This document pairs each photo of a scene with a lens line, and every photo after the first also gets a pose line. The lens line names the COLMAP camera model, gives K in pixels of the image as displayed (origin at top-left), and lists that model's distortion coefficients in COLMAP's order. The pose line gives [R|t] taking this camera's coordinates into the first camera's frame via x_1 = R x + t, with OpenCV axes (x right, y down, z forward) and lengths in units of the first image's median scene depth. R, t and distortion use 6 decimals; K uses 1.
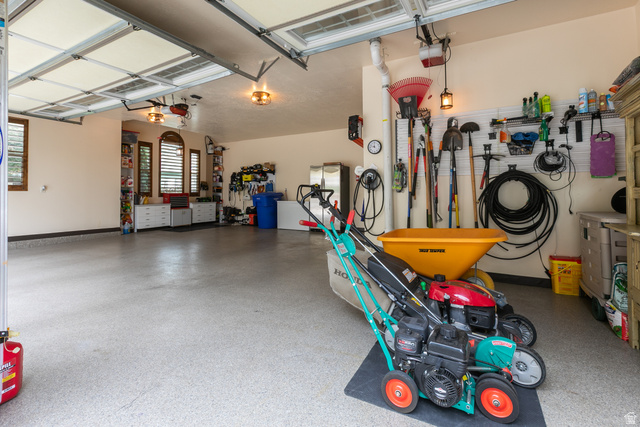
lens RADIAL K [[289.1, 0, 320.1], [0, 289.1, 191.5], [0, 0, 1]] dist [0.000869, 0.000099]
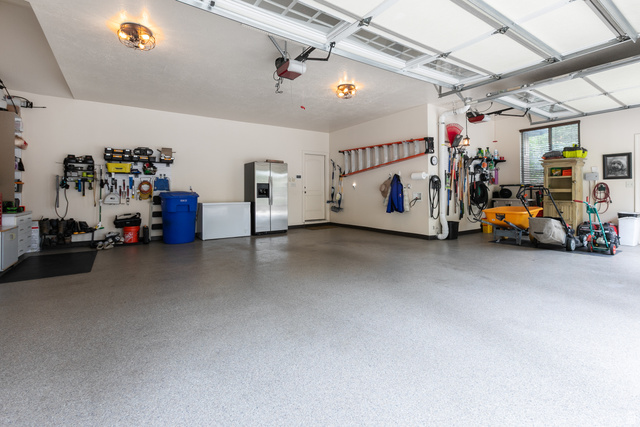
lens RADIAL K [[293.5, 0, 323.0], [0, 293.5, 209.1], [0, 0, 1]] dist [0.002407, 0.000338]
pose [[0.444213, -0.047641, 0.894654, -0.622474], [0.000001, 0.998585, 0.053175, 0.006911], [-0.895921, -0.023620, 0.443584, 0.355302]]
